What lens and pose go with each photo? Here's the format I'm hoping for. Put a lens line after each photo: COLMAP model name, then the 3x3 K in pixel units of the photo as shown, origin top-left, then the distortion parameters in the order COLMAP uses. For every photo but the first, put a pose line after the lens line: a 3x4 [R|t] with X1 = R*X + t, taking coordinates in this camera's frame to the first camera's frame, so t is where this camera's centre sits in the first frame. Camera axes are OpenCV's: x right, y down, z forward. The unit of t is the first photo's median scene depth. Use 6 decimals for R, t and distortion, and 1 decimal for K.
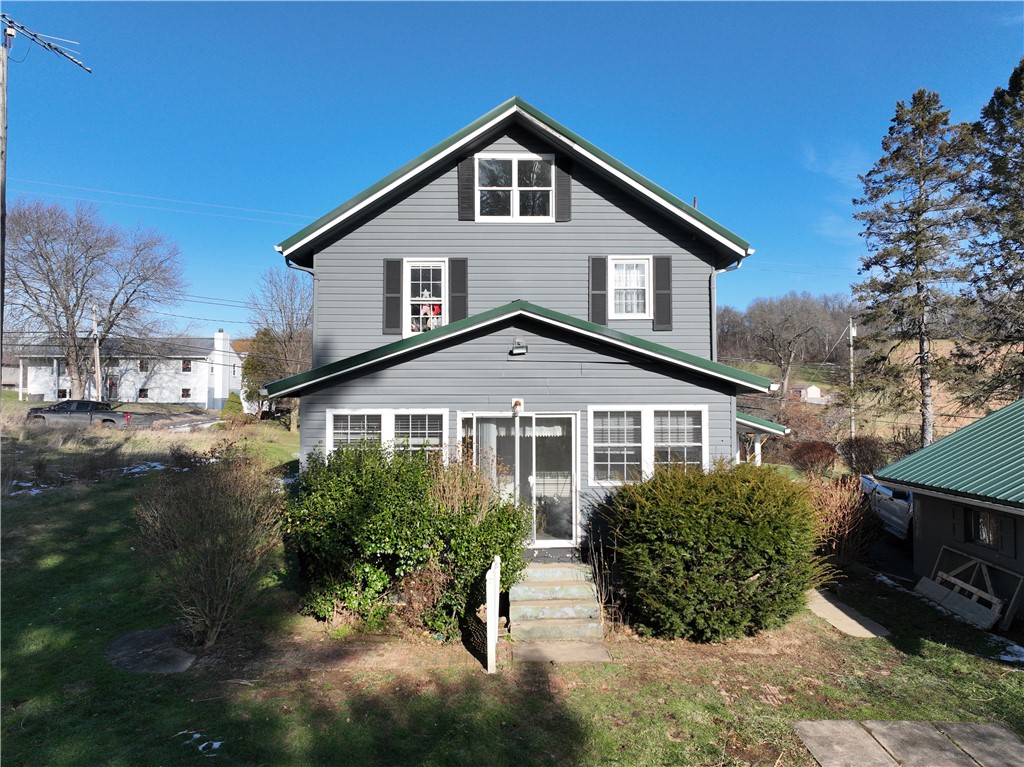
lens RADIAL K [[729.7, 0, 526.5], [0, 729.7, 389.6], [0, 0, 1]] dist [0.005411, 0.011041]
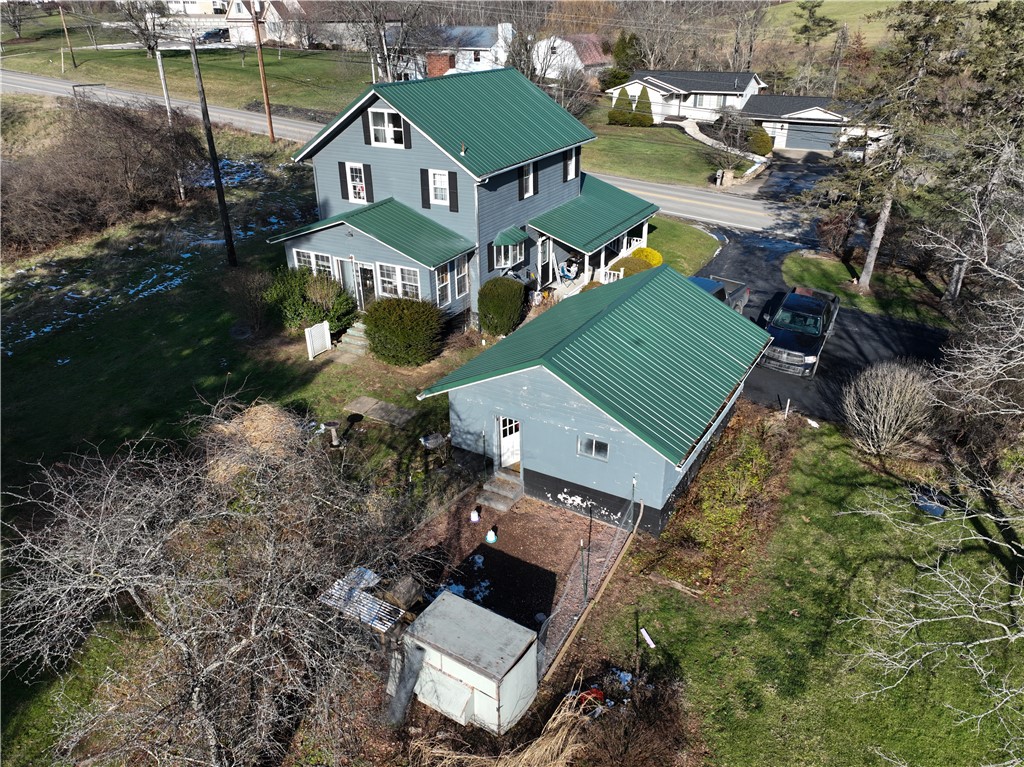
lens RADIAL K [[729.7, 0, 511.5], [0, 729.7, 380.4], [0, 0, 1]] dist [0.005411, 0.011041]
pose [[0.857078, 0.223437, -0.464214, 1.348156], [0.021747, 0.884563, 0.465913, -0.597794], [0.514728, -0.409419, 0.753280, -0.561750]]
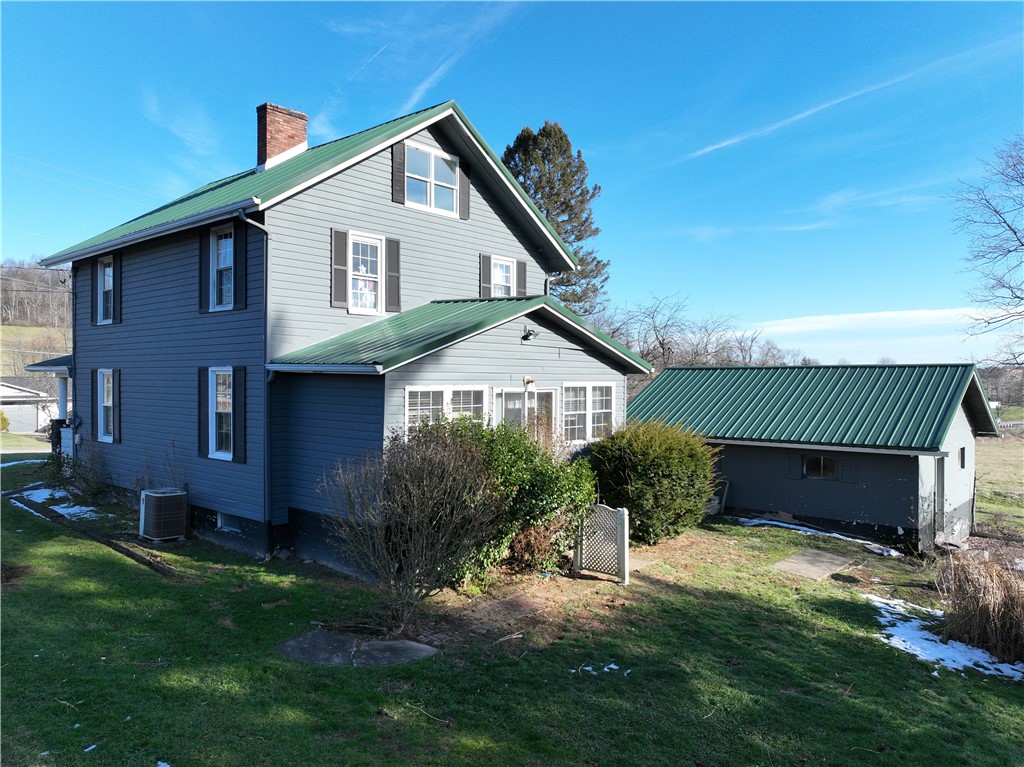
lens RADIAL K [[729.7, 0, 518.2], [0, 729.7, 386.1], [0, 0, 1]] dist [0.005411, 0.011041]
pose [[0.667052, -0.002600, 0.745006, -0.765698], [-0.021435, 0.999513, 0.022680, 0.001142], [-0.744702, -0.031098, 0.666672, 0.179902]]
